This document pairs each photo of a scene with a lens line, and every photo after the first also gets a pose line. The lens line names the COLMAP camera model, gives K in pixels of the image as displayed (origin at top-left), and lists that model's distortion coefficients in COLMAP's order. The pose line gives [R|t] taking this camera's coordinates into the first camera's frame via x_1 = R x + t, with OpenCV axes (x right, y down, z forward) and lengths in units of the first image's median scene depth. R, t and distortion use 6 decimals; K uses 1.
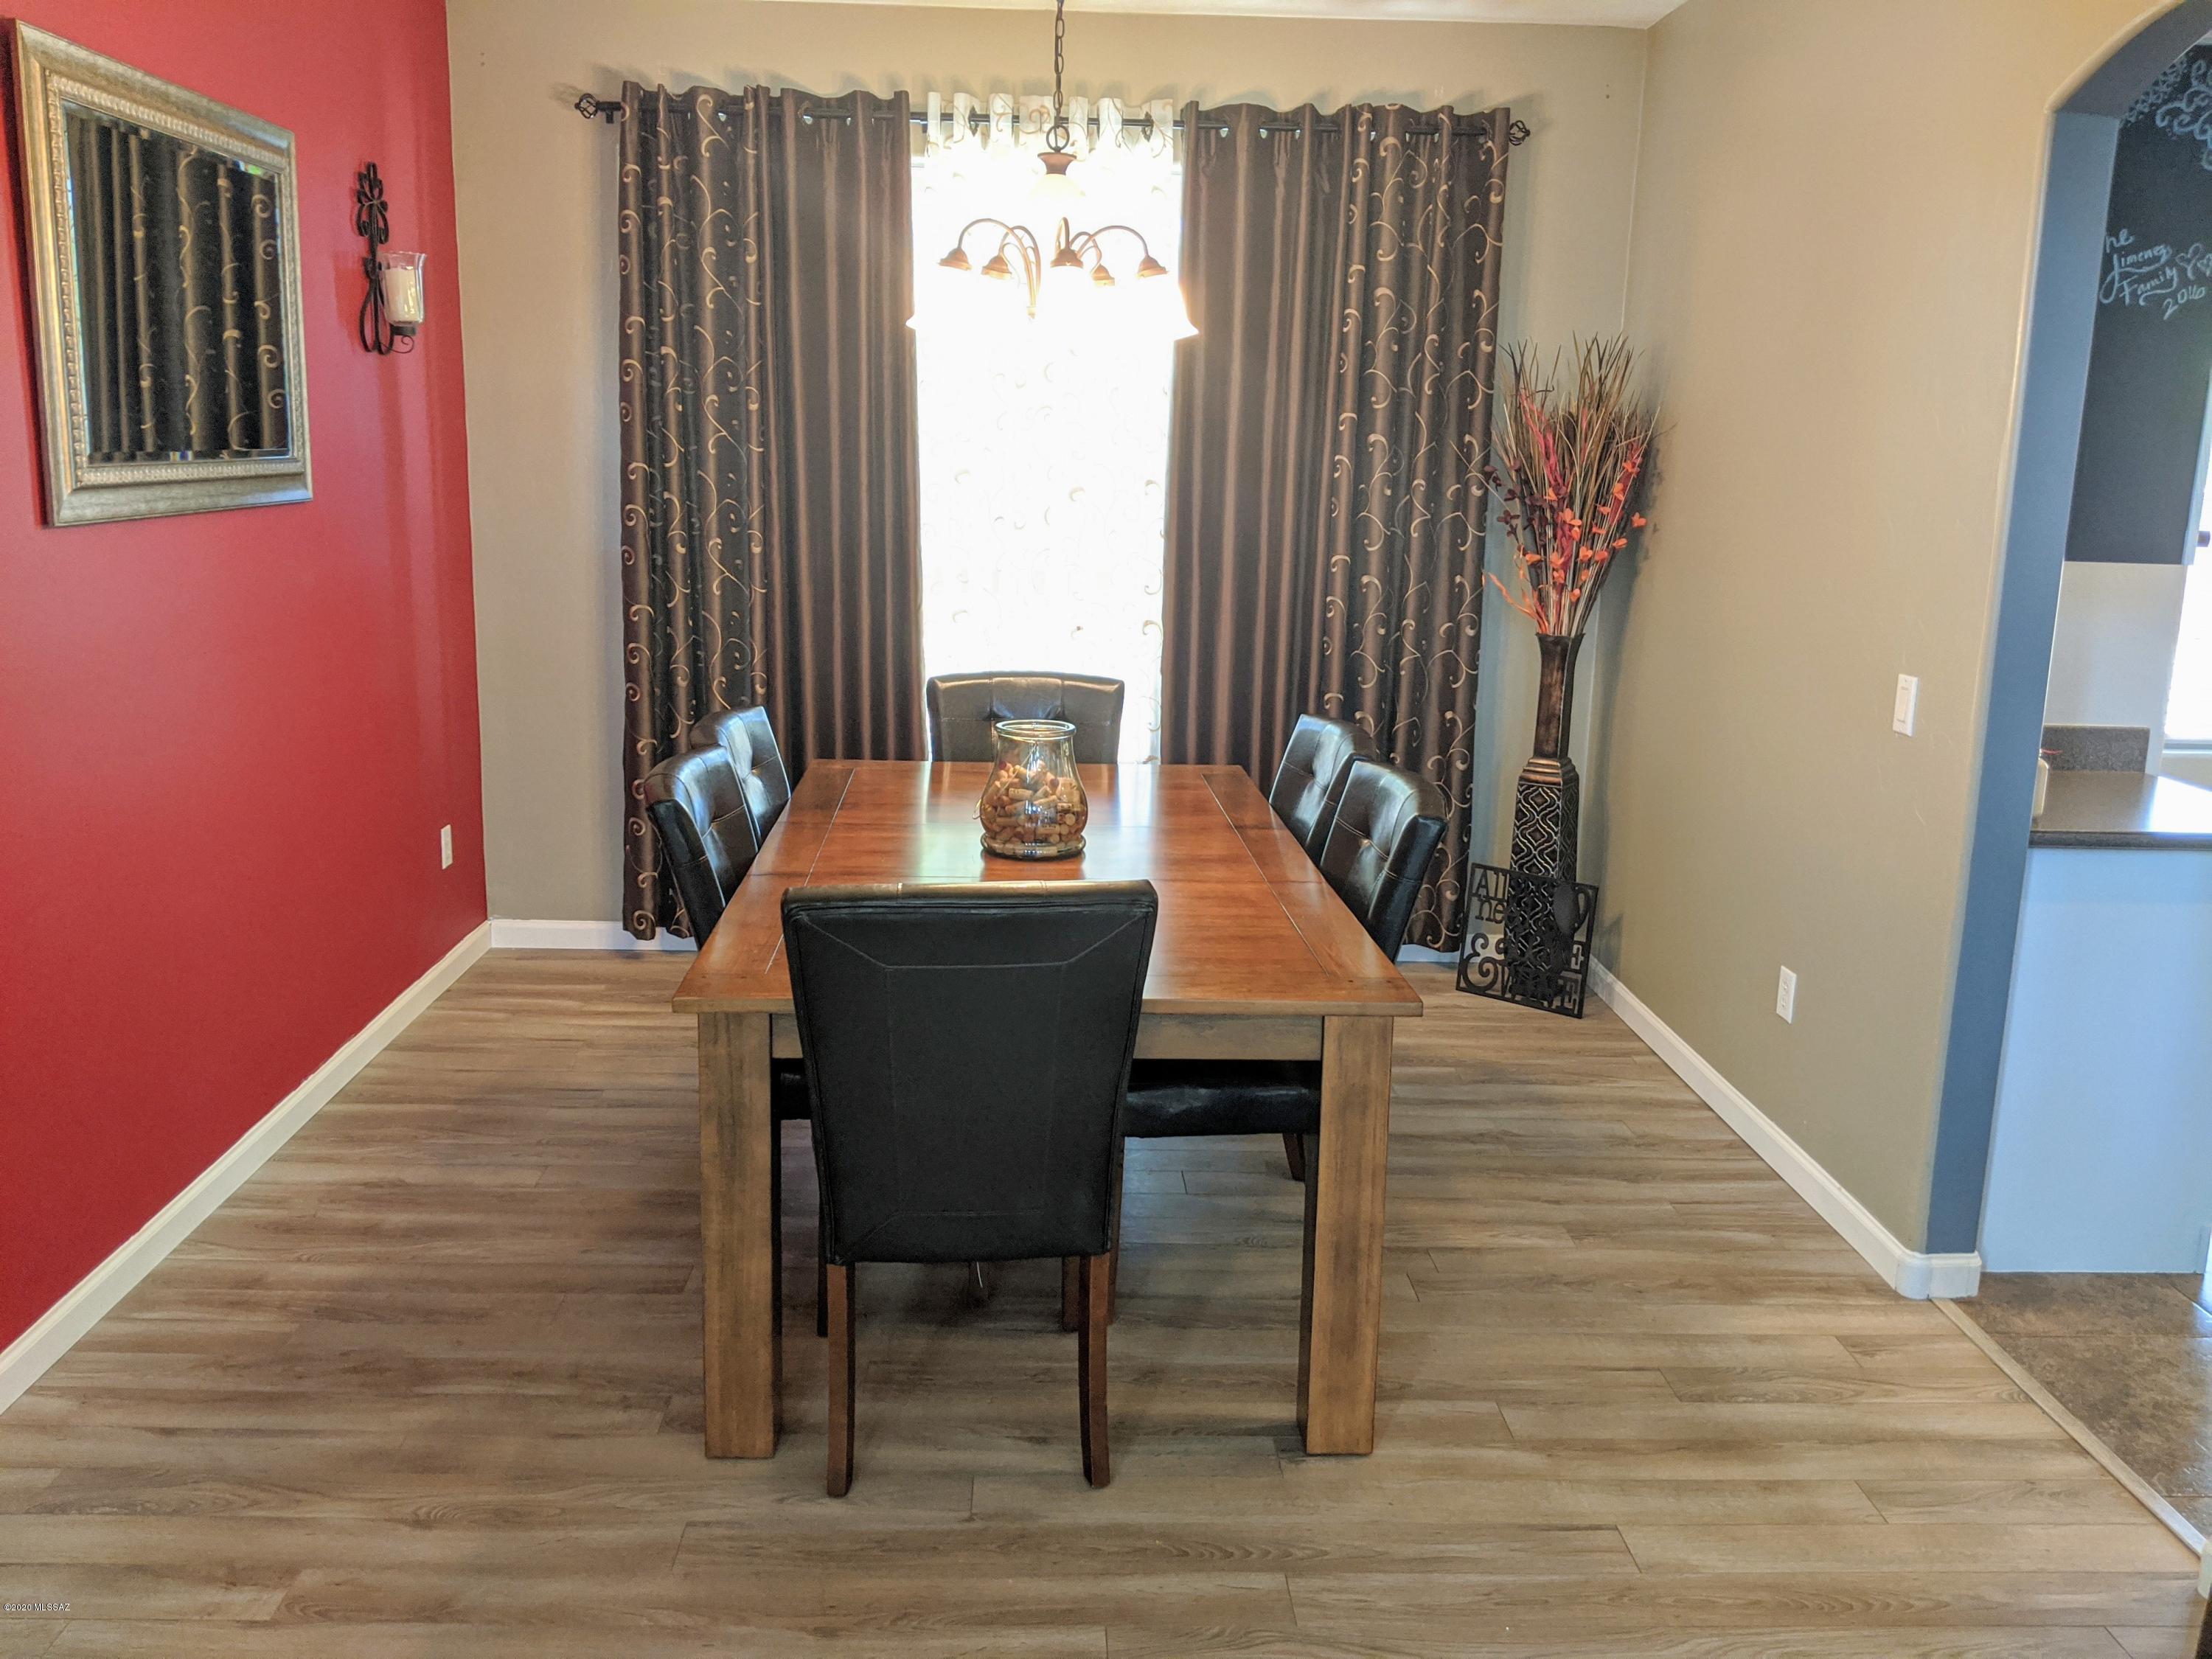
lens RADIAL K [[1756.7, 0, 1097.5], [0, 1756.7, 754.9], [0, 0, 1]] dist [0.067311, -0.119283]
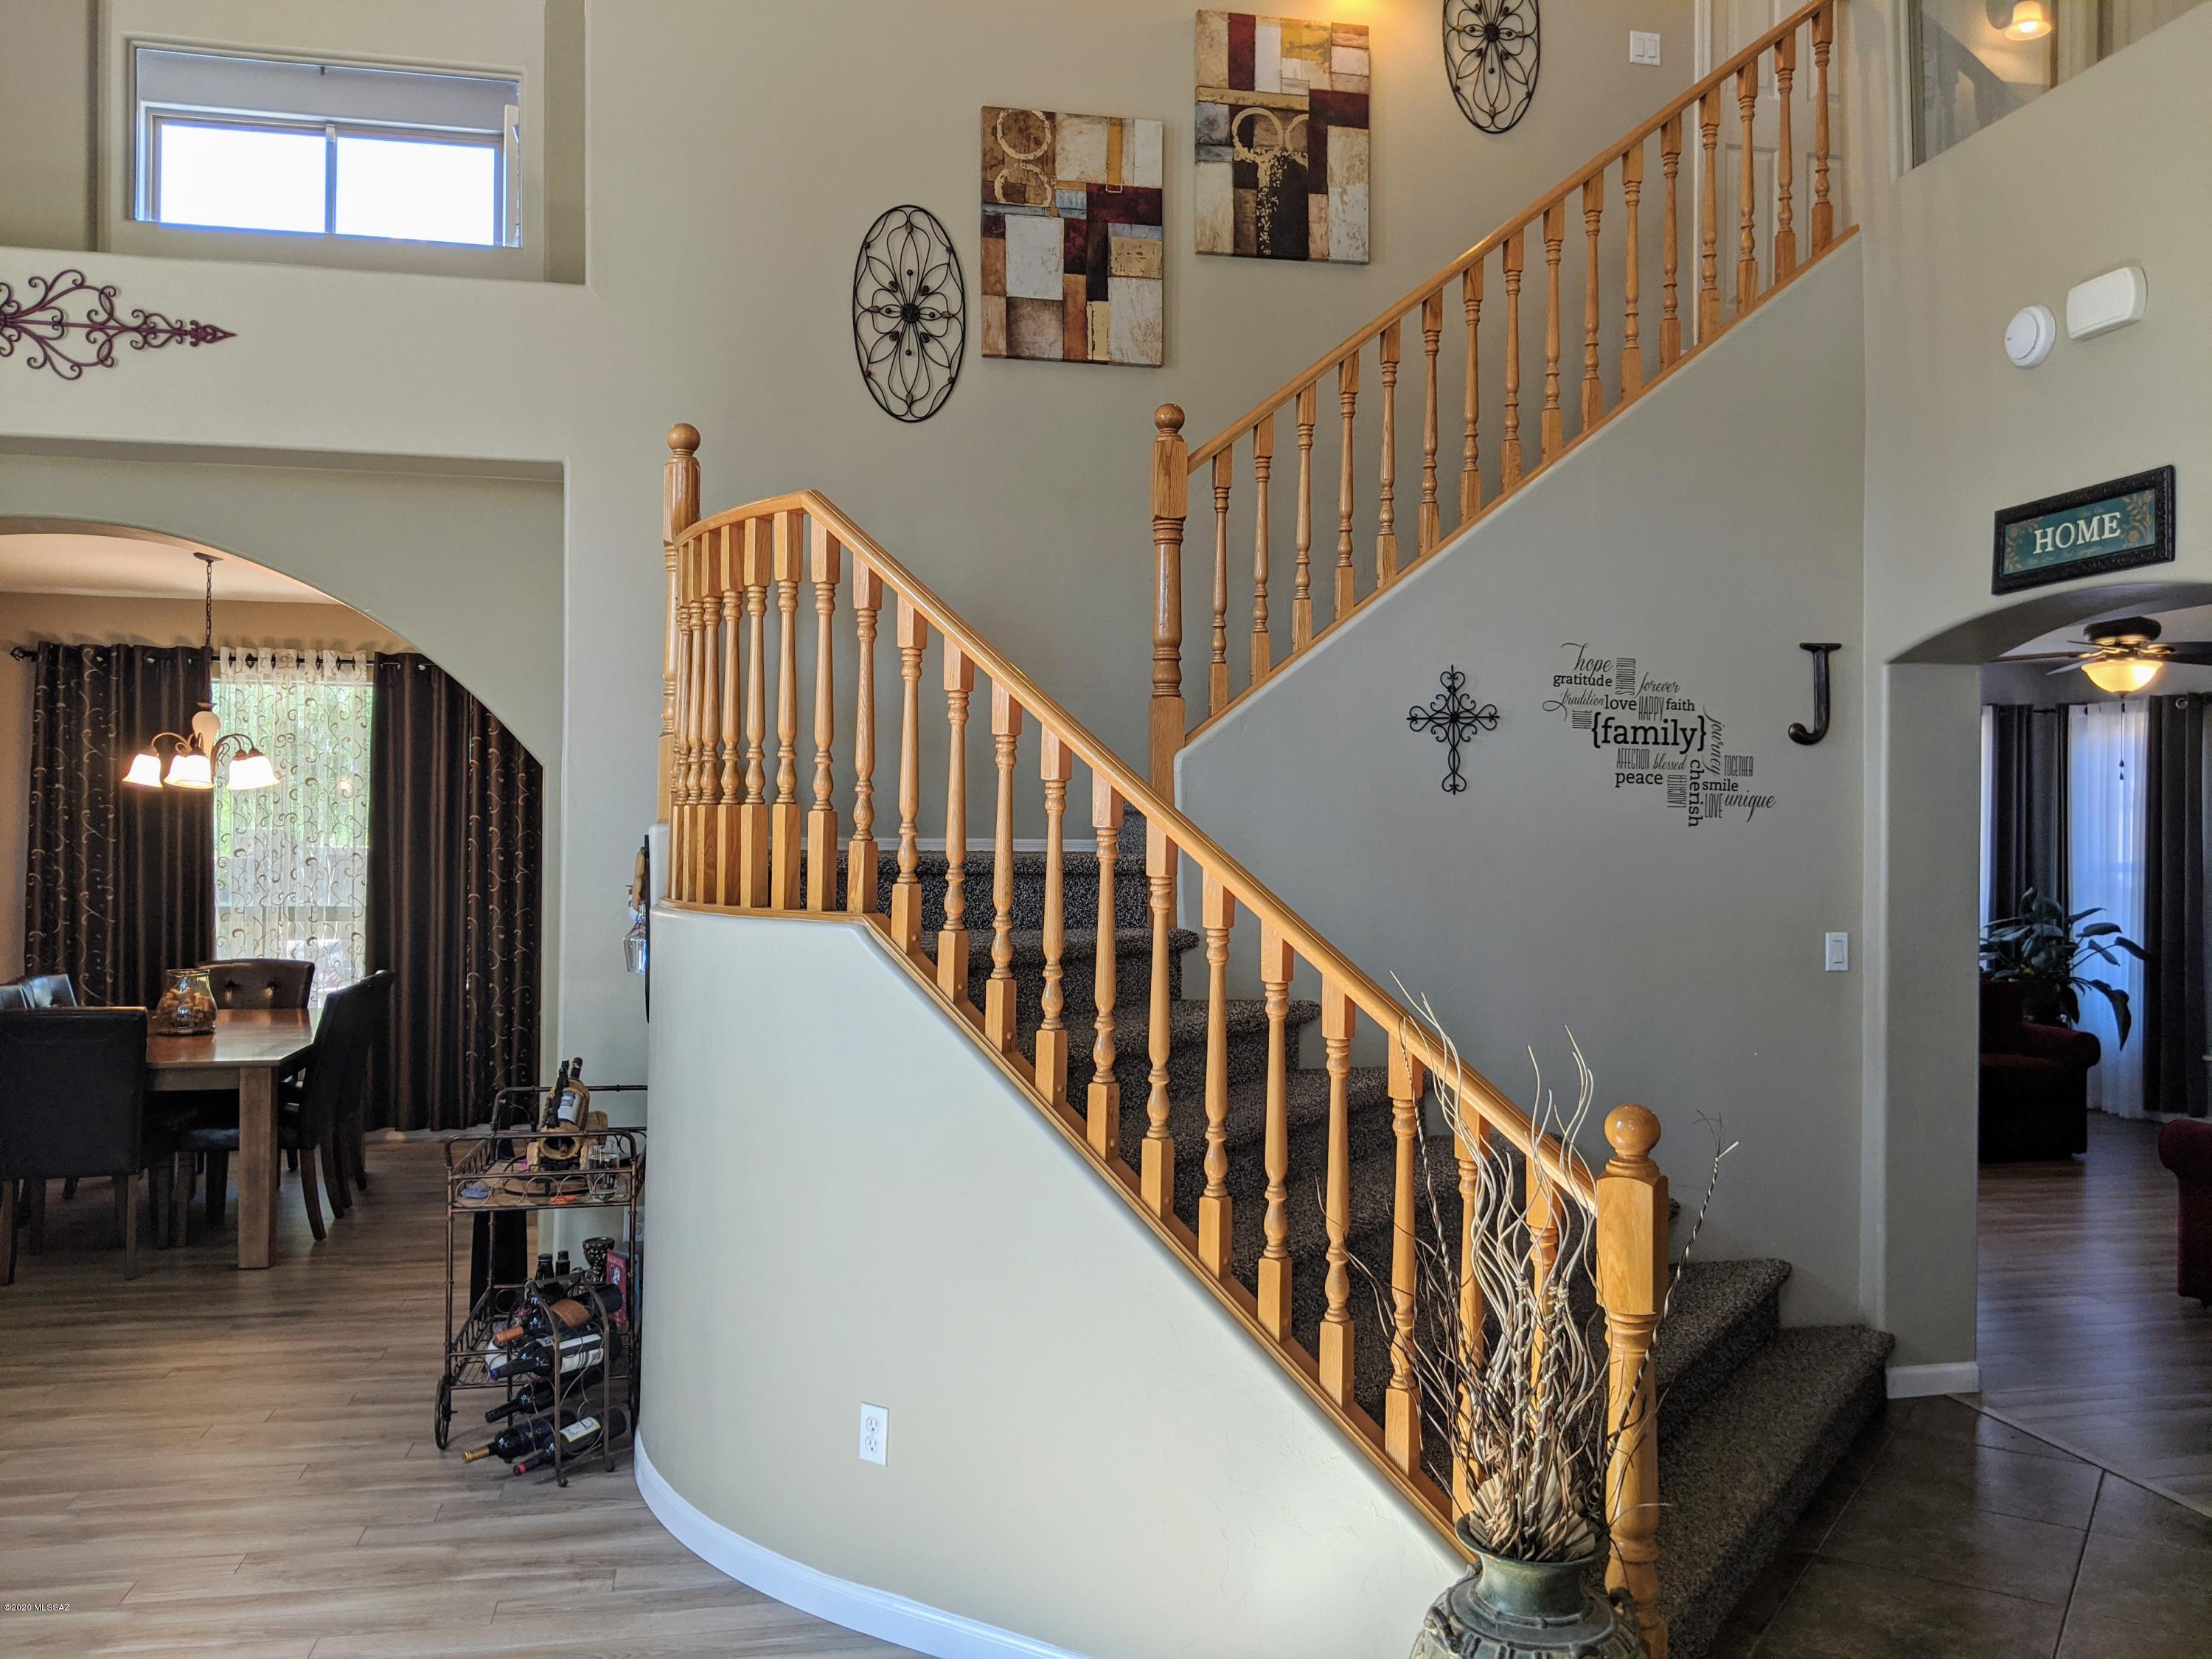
lens RADIAL K [[1756.7, 0, 1167.4], [0, 1756.7, 808.8], [0, 0, 1]] dist [0.067311, -0.119283]
pose [[0.983676, -0.012031, 0.179549, 0.525514], [0.046106, 0.981308, -0.186842, 0.173488], [-0.173945, 0.192070, 0.965843, -0.889283]]
